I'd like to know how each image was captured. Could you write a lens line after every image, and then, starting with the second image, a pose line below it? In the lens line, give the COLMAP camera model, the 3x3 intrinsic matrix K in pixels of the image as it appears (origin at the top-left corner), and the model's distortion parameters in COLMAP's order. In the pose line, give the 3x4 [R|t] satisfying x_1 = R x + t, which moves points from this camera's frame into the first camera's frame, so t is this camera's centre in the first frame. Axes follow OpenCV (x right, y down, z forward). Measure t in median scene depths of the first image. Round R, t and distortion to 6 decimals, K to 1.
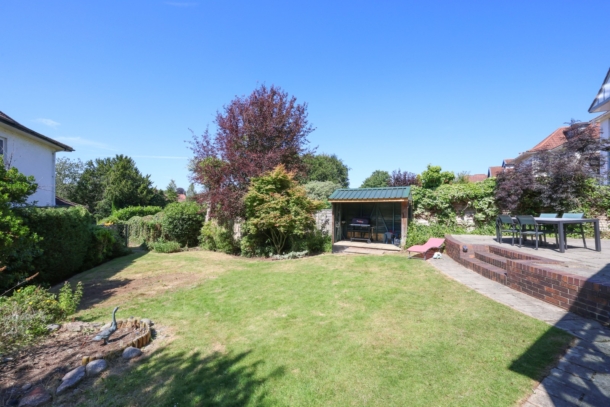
lens RADIAL K [[248.3, 0, 305.0], [0, 248.3, 203.5], [0, 0, 1]] dist [-0.001011, -0.000048]
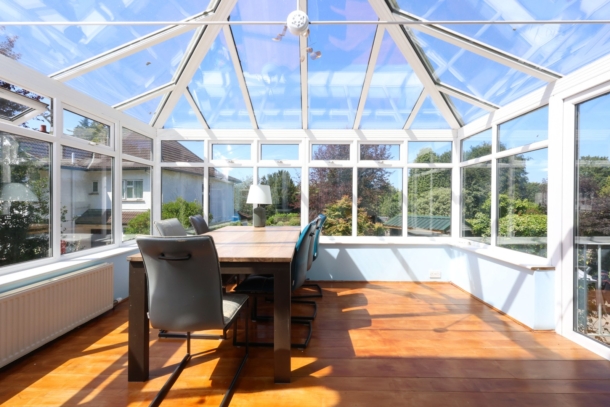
lens RADIAL K [[248.3, 0, 305.0], [0, 248.3, 203.5], [0, 0, 1]] dist [-0.001011, -0.000048]
pose [[0.838403, -0.002838, -0.545043, 0.411777], [0.003647, 0.999993, 0.000403, -0.117393], [0.545038, -0.002326, 0.838408, -0.159934]]
